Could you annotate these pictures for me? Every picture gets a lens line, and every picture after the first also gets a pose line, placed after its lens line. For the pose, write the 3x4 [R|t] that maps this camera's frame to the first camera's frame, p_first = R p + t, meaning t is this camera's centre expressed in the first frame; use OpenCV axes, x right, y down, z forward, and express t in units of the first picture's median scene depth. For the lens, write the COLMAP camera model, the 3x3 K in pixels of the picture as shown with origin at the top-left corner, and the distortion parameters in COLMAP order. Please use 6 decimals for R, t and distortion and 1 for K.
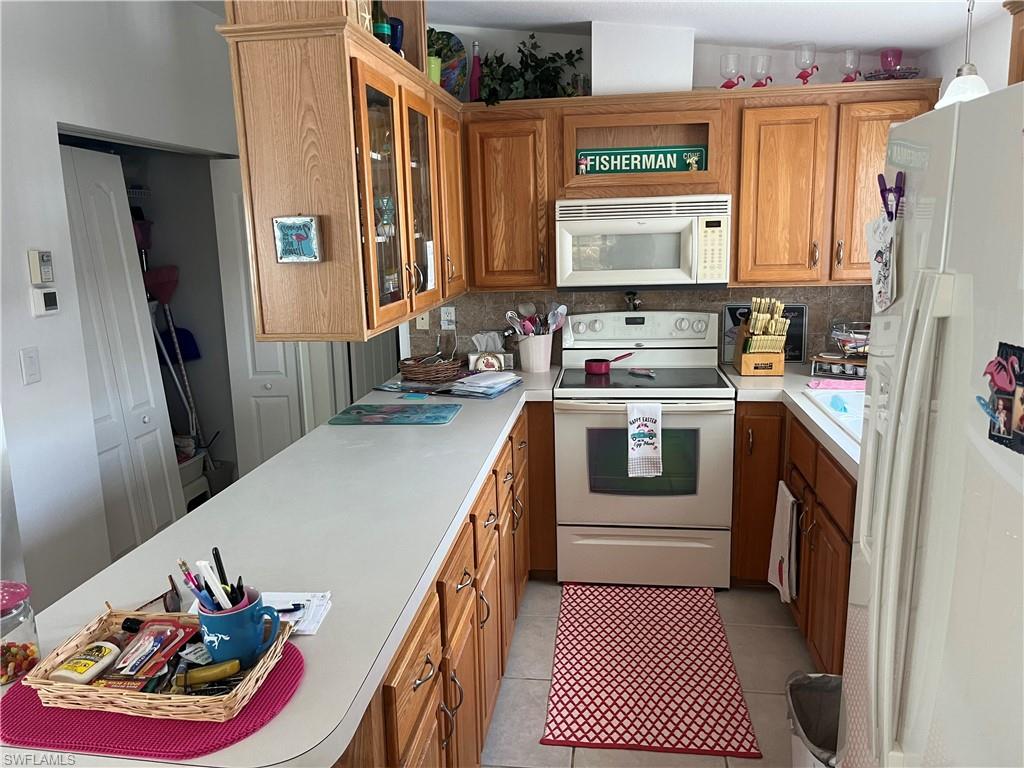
lens RADIAL K [[773.5, 0, 509.1], [0, 773.5, 380.3], [0, 0, 1]] dist [0.055079, -0.073840]
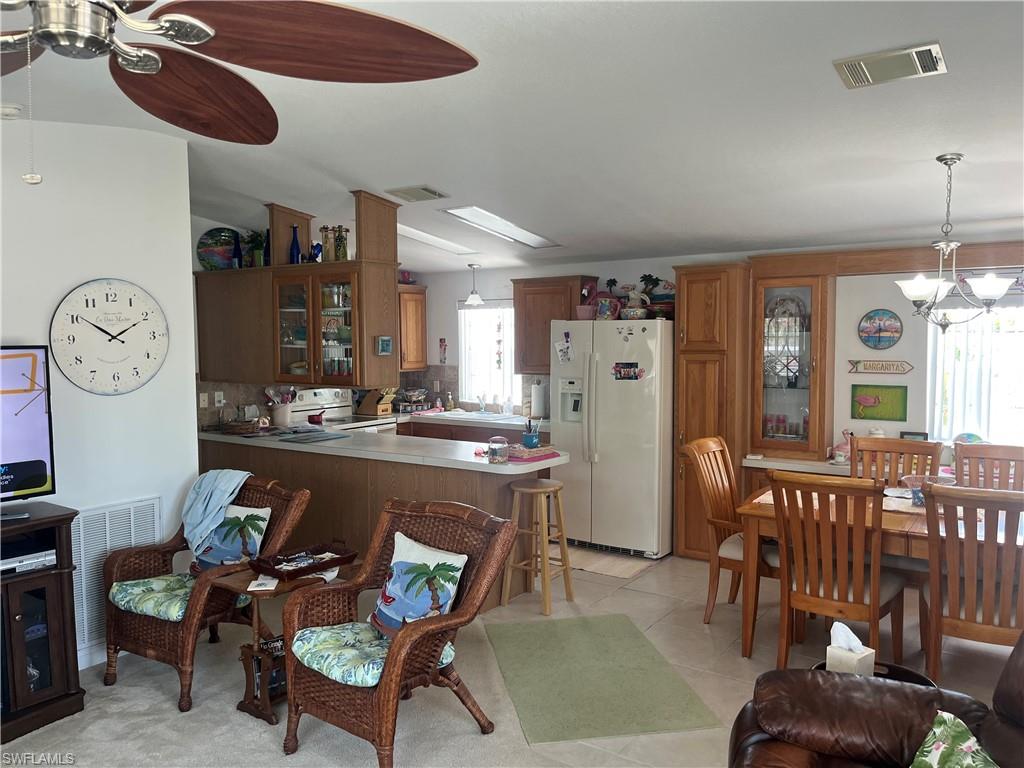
lens RADIAL K [[773.5, 0, 512.2], [0, 773.5, 387.8], [0, 0, 1]] dist [0.055079, -0.073840]
pose [[0.452431, -0.032559, 0.891205, -1.433031], [0.165779, 0.984986, -0.048174, 0.083163], [-0.876255, 0.169538, 0.451036, -0.264398]]
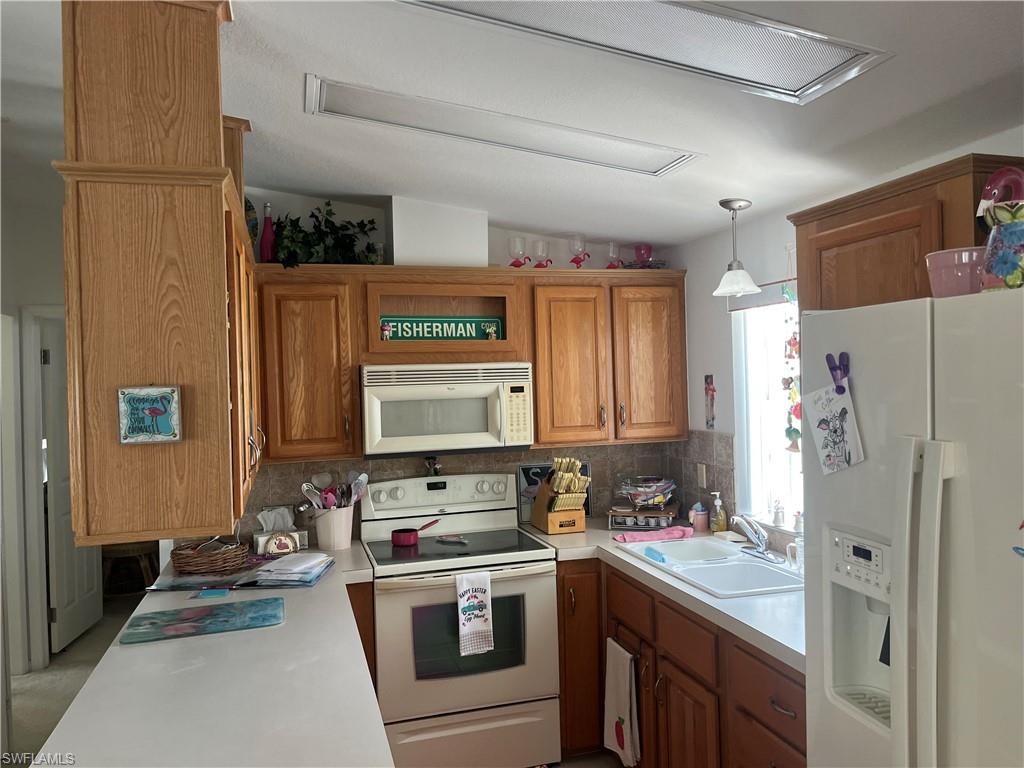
lens RADIAL K [[773.5, 0, 520.0], [0, 773.5, 381.5], [0, 0, 1]] dist [0.055079, -0.073840]
pose [[0.909895, -0.000254, 0.414839, -0.164853], [0.083418, 0.979686, -0.182365, -0.021661], [-0.406365, 0.200538, 0.891432, 0.070273]]
